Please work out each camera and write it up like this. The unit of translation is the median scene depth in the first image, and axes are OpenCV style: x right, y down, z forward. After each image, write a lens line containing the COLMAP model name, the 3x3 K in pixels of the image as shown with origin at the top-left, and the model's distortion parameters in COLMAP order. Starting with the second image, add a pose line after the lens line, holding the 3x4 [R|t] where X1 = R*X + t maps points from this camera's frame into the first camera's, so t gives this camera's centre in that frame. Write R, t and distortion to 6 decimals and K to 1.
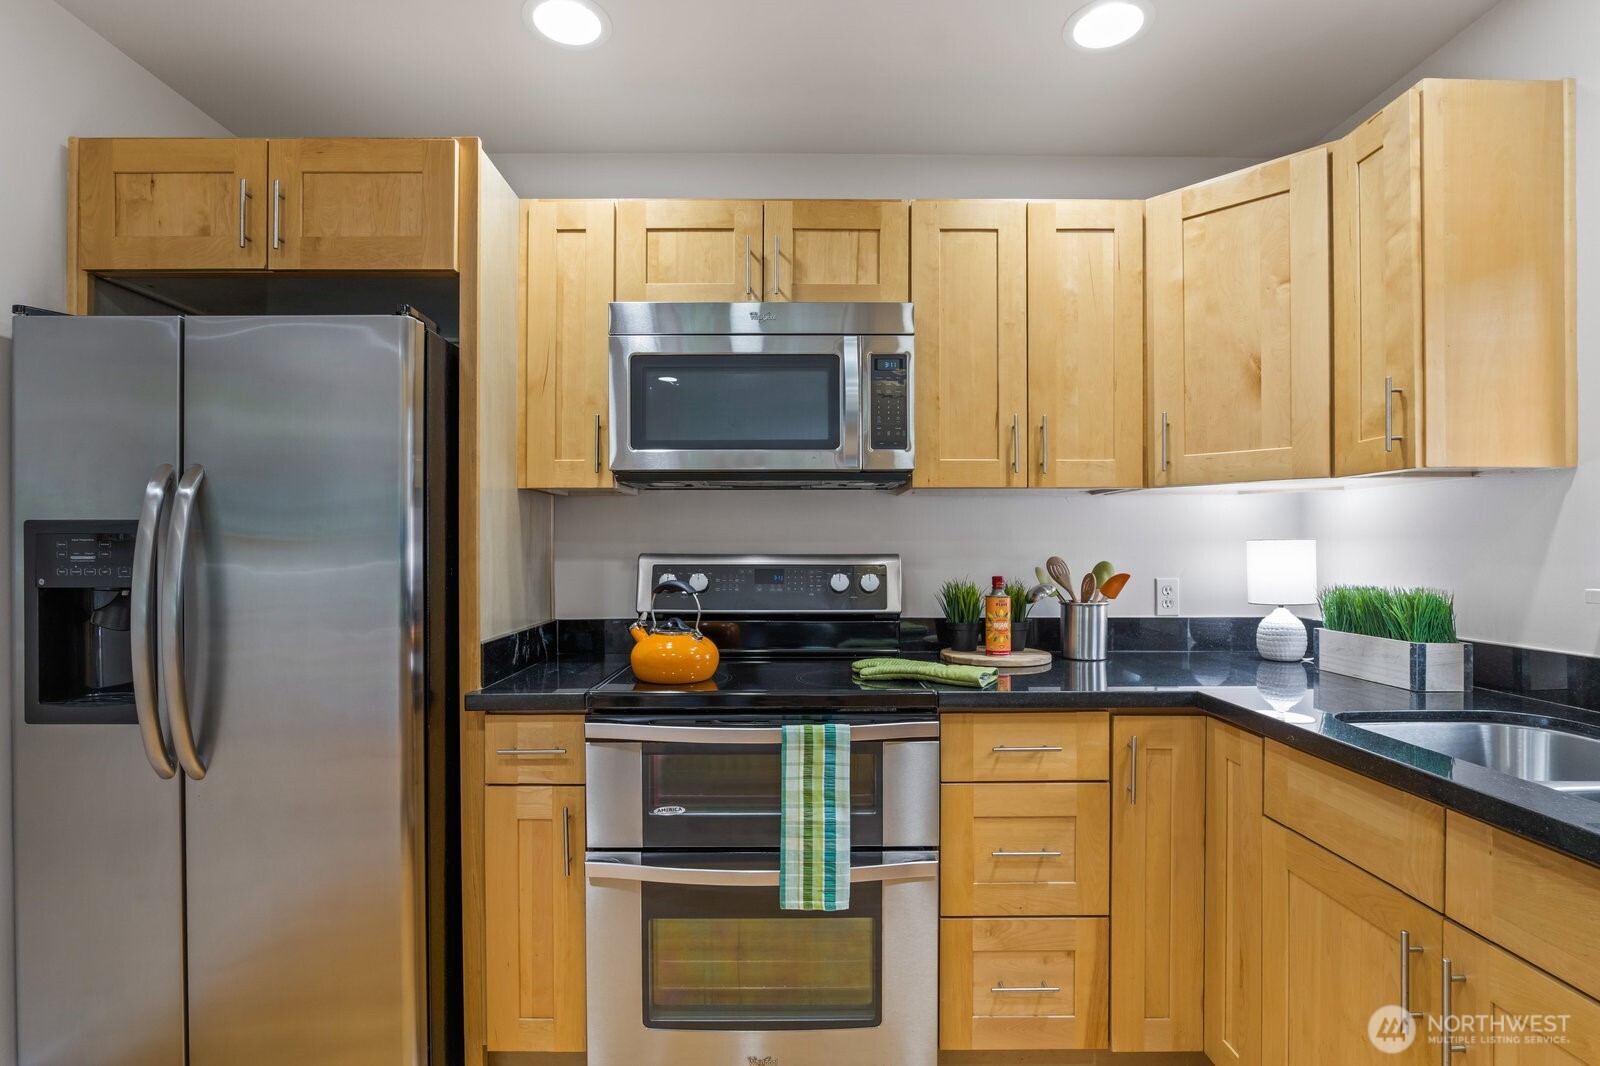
lens RADIAL K [[770.7, 0, 798.2], [0, 770.7, 547.1], [0, 0, 1]] dist [-0.018695, 0.001389]
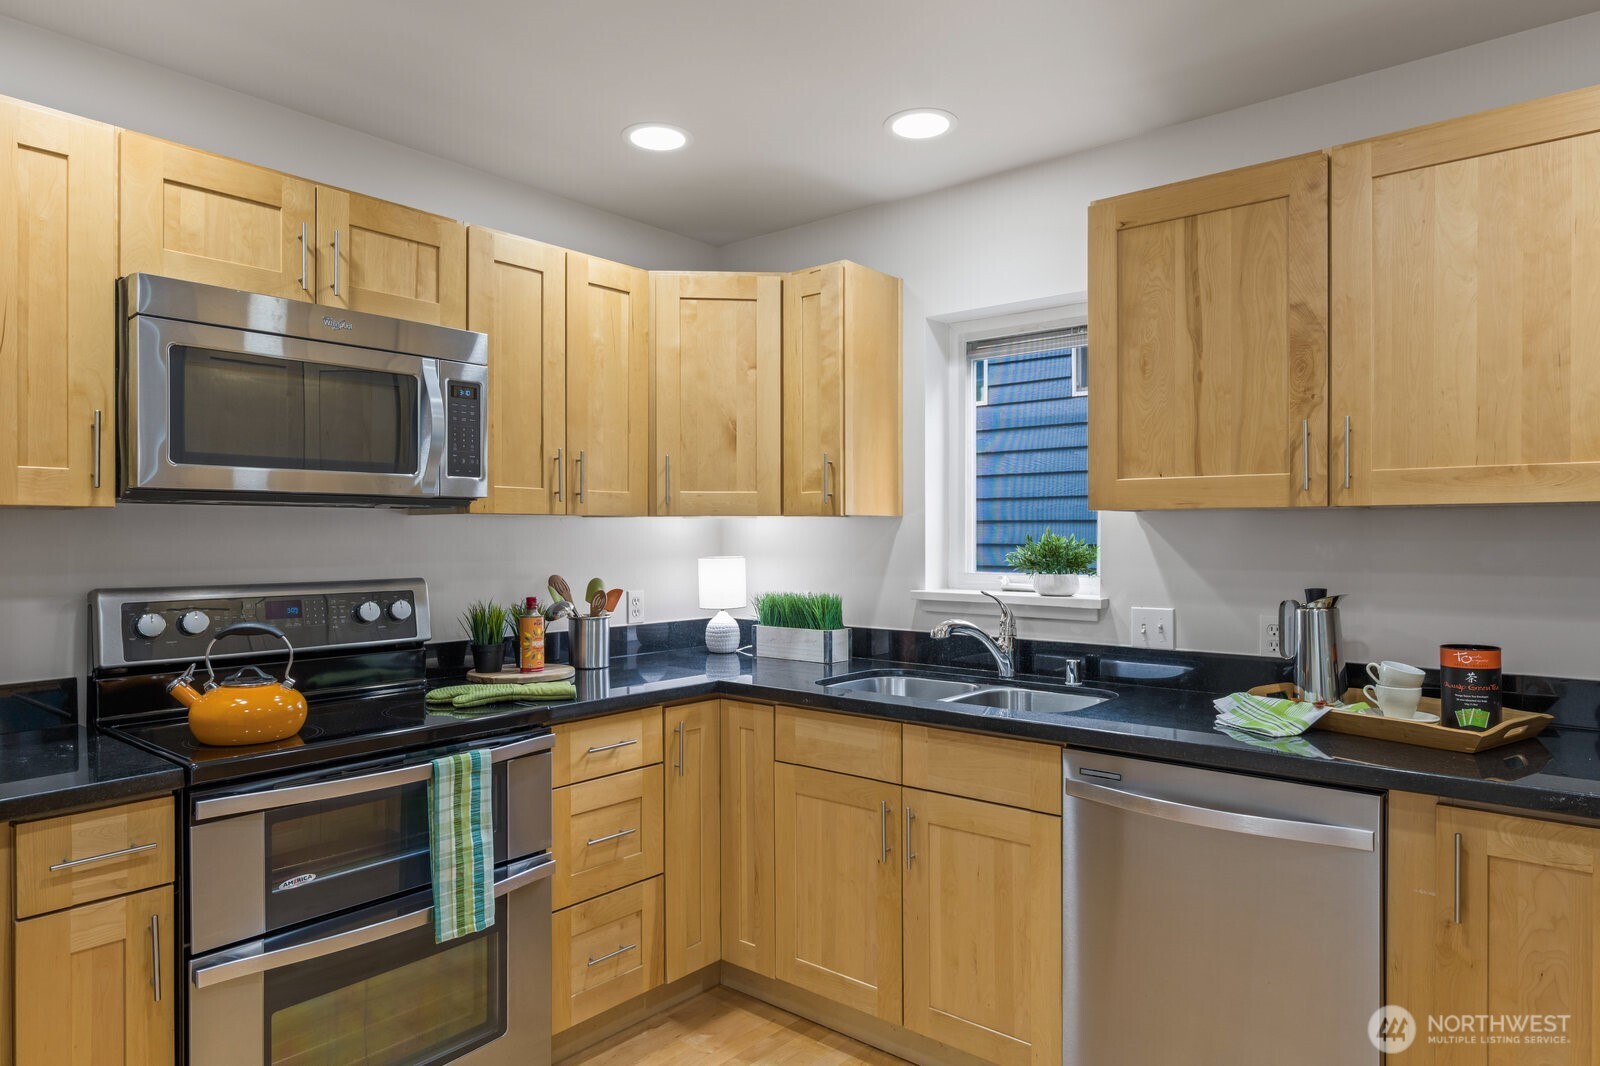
lens RADIAL K [[964.4, 0, 799.8], [0, 964.4, 536.0], [0, 0, 1]] dist [0.005151, 0.000816]
pose [[0.649465, -0.000581, 0.760392, -0.589623], [0.001264, 0.999999, -0.000316, -0.052086], [-0.760391, 0.001166, 0.649465, -0.157647]]
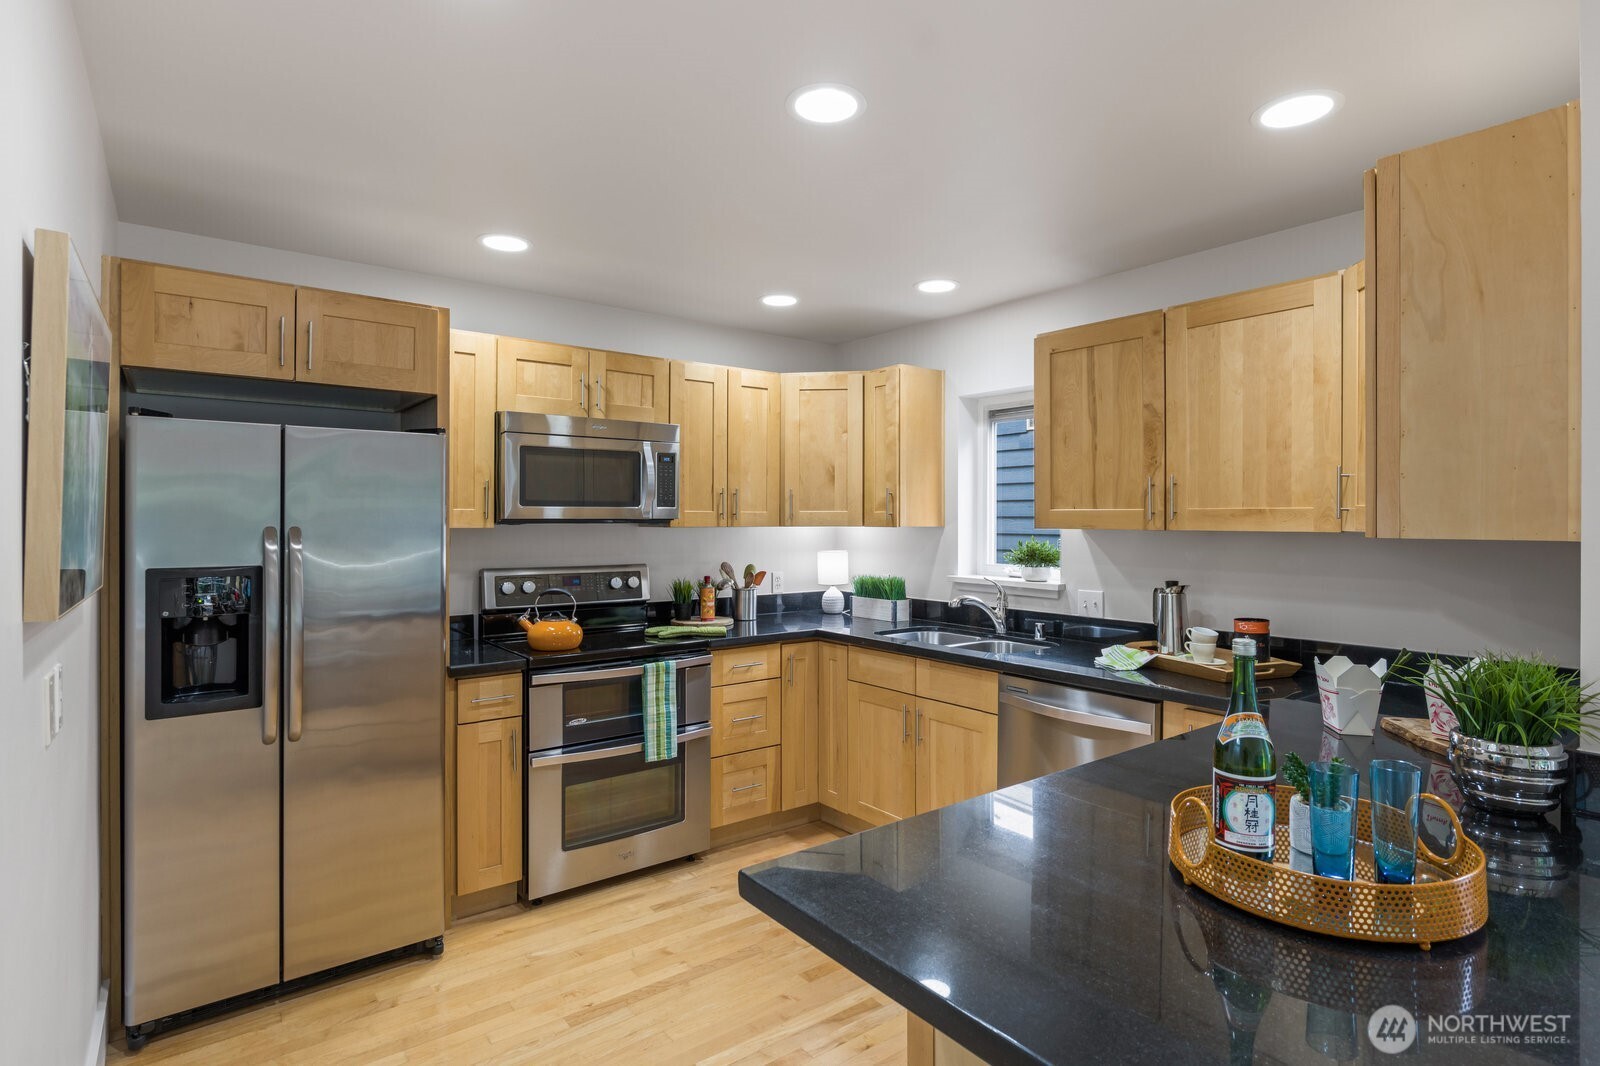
lens RADIAL K [[812.3, 0, 799.8], [0, 812.3, 516.6], [0, 0, 1]] dist [-0.002225, -0.000039]
pose [[0.798254, 0.005121, 0.602299, -0.803942], [-0.002383, 0.999983, -0.005344, -0.102583], [-0.602316, 0.002831, 0.798253, -0.706993]]
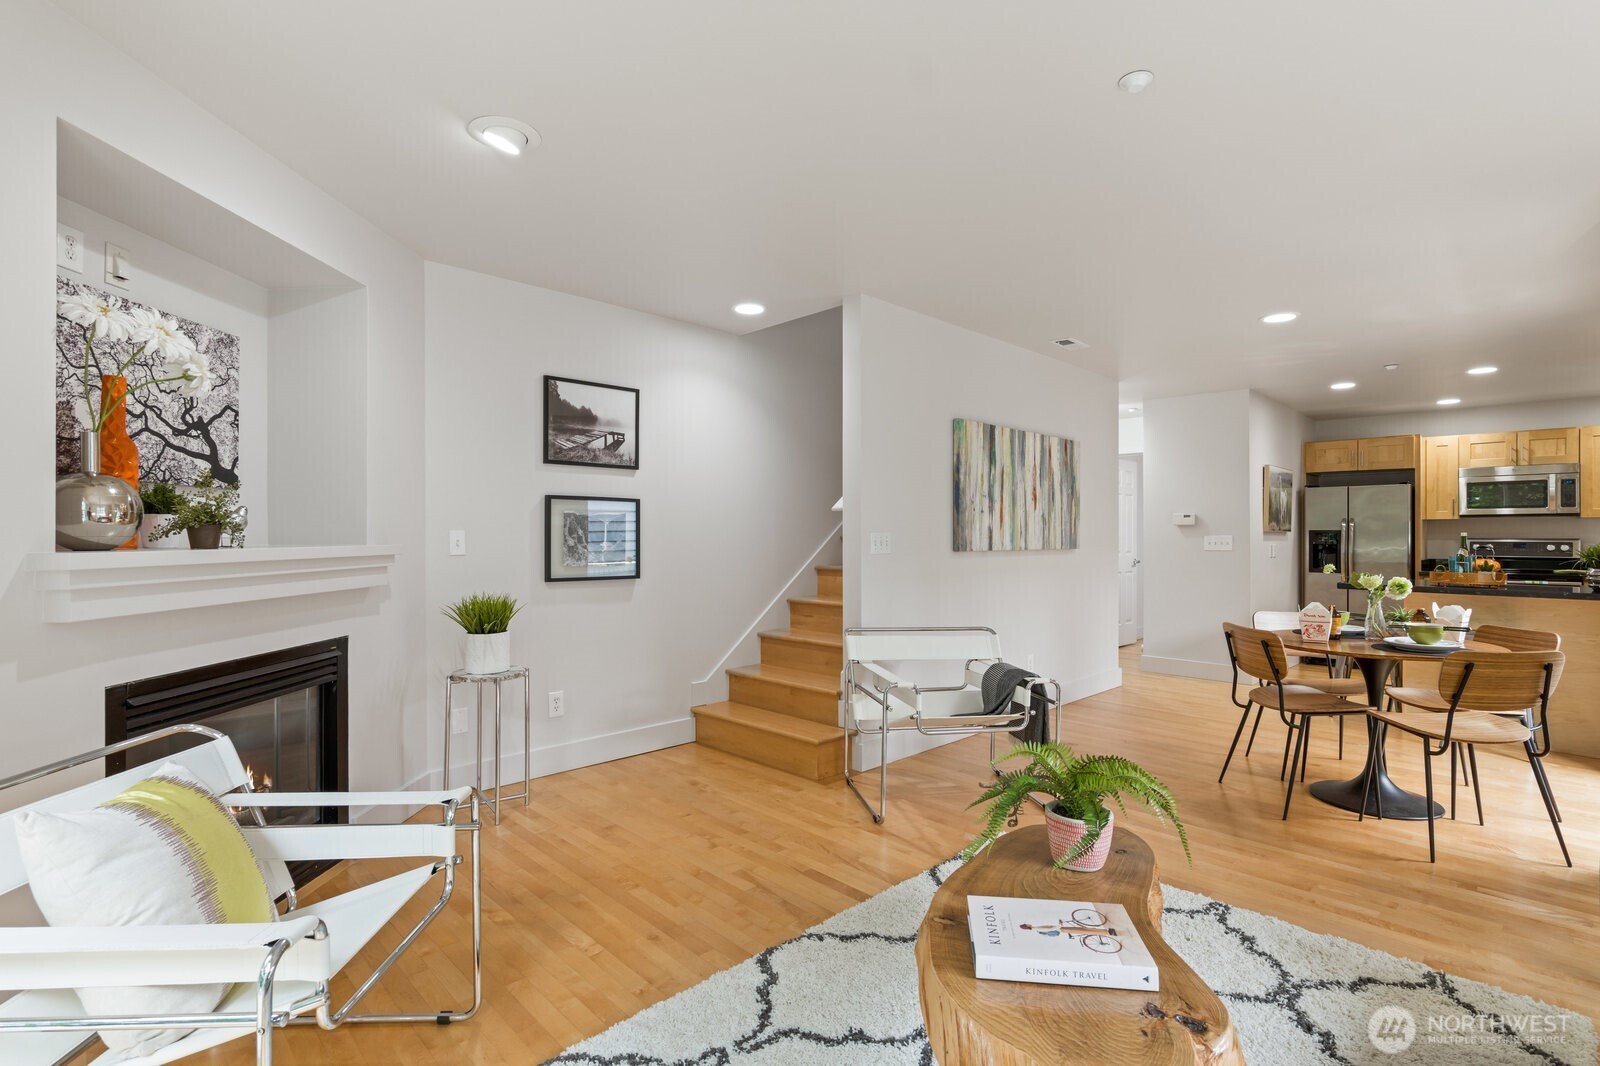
lens RADIAL K [[754.0, 0, 809.6], [0, 754.0, 532.8], [0, 0, 1]] dist [-0.019612, 0.008140]
pose [[0.702704, -0.001273, -0.711481, 0.110646], [-0.003823, 0.999977, -0.005566, 0.016288], [0.711472, 0.006631, 0.702683, -3.847912]]
